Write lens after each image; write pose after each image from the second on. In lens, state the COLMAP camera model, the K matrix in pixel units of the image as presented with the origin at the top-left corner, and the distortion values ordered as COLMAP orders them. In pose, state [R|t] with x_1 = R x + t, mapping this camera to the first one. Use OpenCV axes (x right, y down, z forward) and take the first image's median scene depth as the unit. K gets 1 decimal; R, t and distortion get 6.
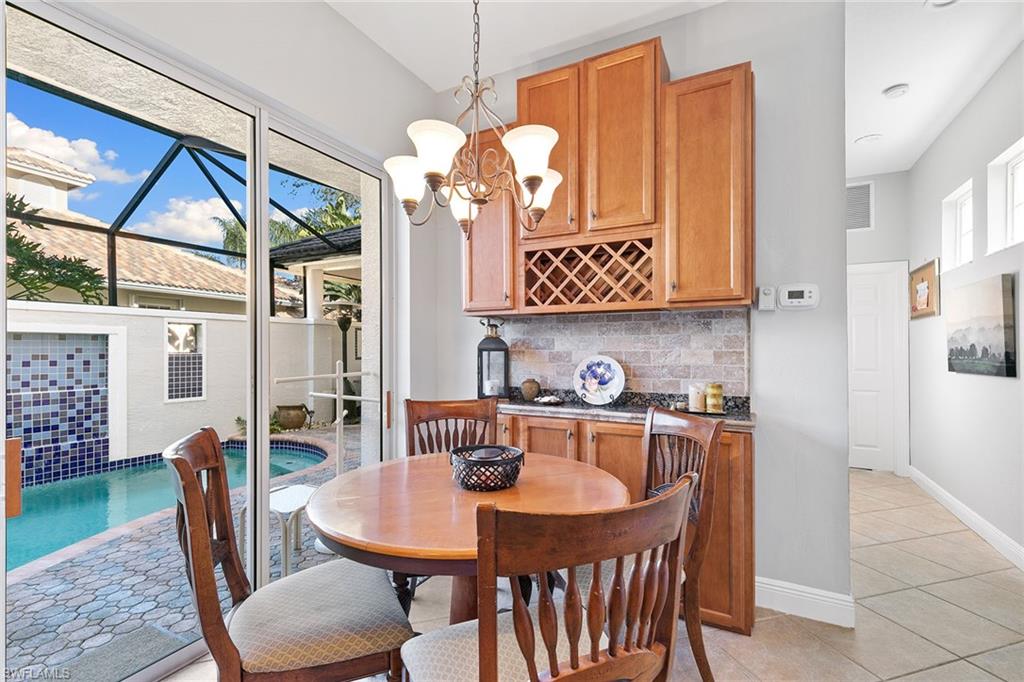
lens RADIAL K [[459.5, 0, 507.9], [0, 459.5, 347.0], [0, 0, 1]] dist [0.009596, -0.001738]
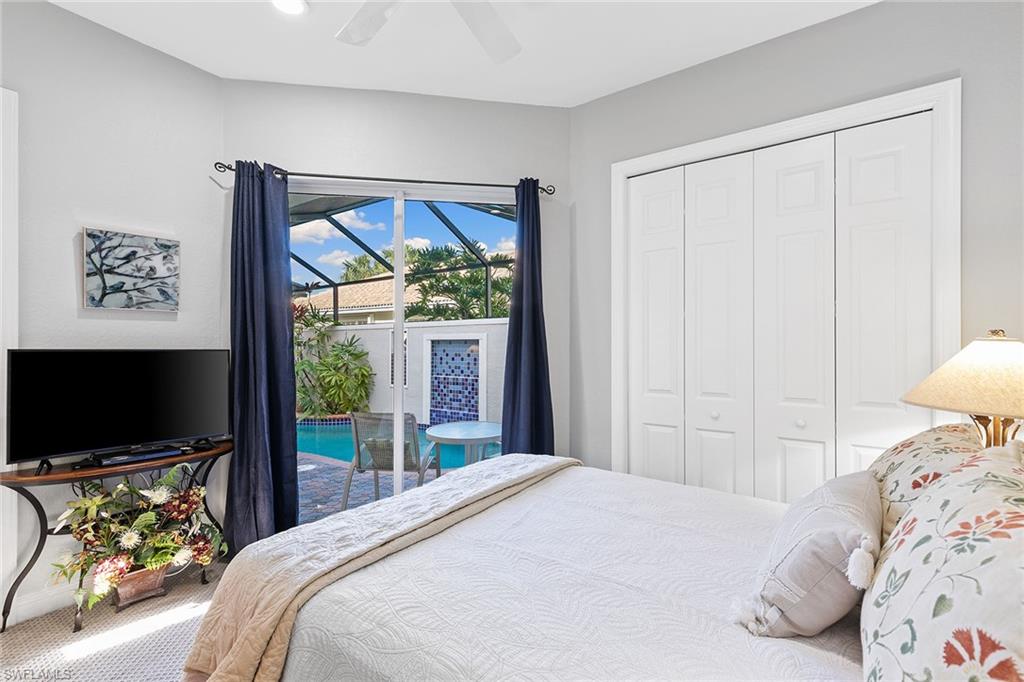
lens RADIAL K [[459.5, 0, 511.3], [0, 459.5, 349.1], [0, 0, 1]] dist [0.009596, -0.001738]
pose [[-0.129029, 0.005980, -0.991623, 1.109454], [0.002260, 0.999981, 0.005737, -0.013853], [0.991638, -0.001501, -0.129040, 2.912001]]
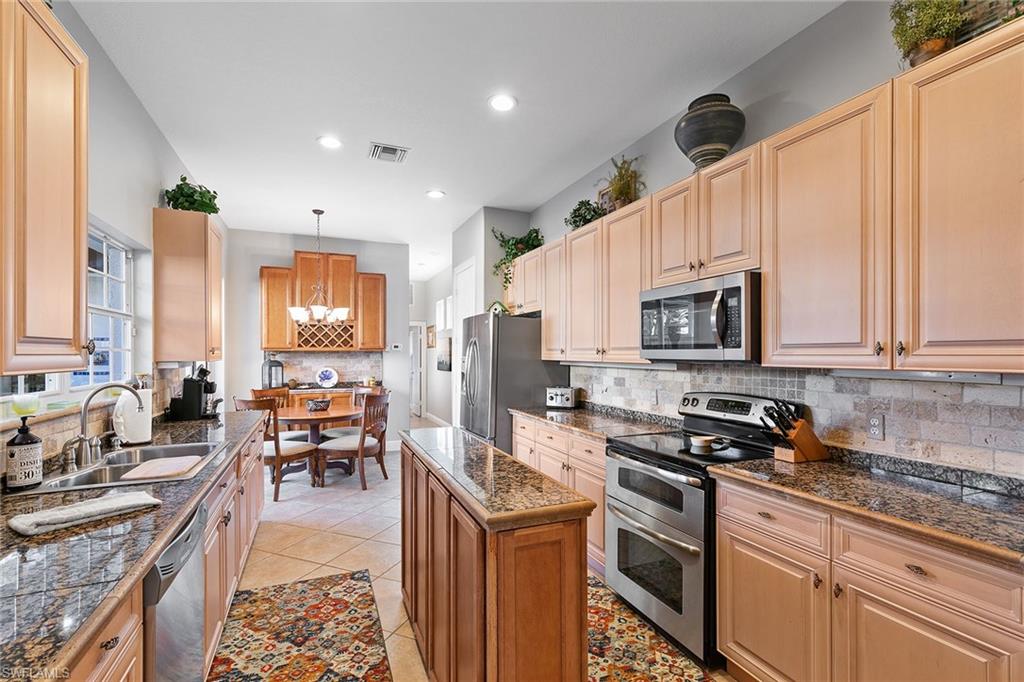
lens RADIAL K [[459.5, 0, 509.8], [0, 459.5, 349.4], [0, 0, 1]] dist [0.009596, -0.001738]
pose [[0.634774, 0.008000, 0.772656, -1.086621], [-0.002250, 0.999961, -0.008506, -0.060602], [-0.772694, 0.003661, 0.634768, -1.320242]]
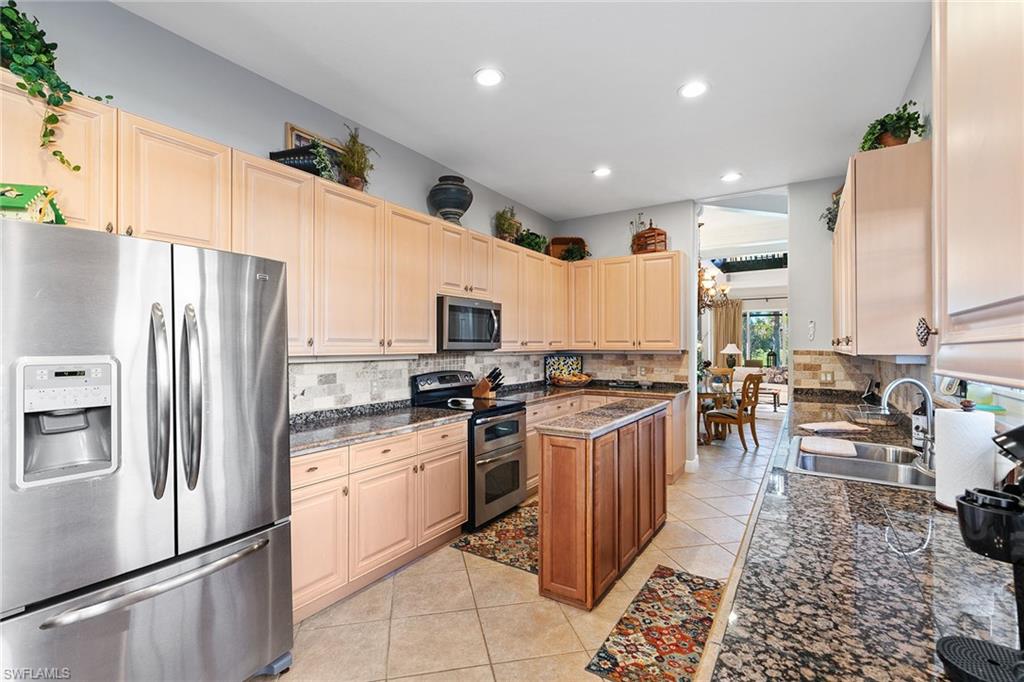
lens RADIAL K [[459.5, 0, 513.9], [0, 459.5, 342.9], [0, 0, 1]] dist [0.009596, -0.001738]
pose [[-0.996400, 0.002367, 0.084748, -0.852017], [0.001825, 0.999977, -0.006472, -0.060065], [-0.084762, -0.006294, -0.996381, -0.739138]]
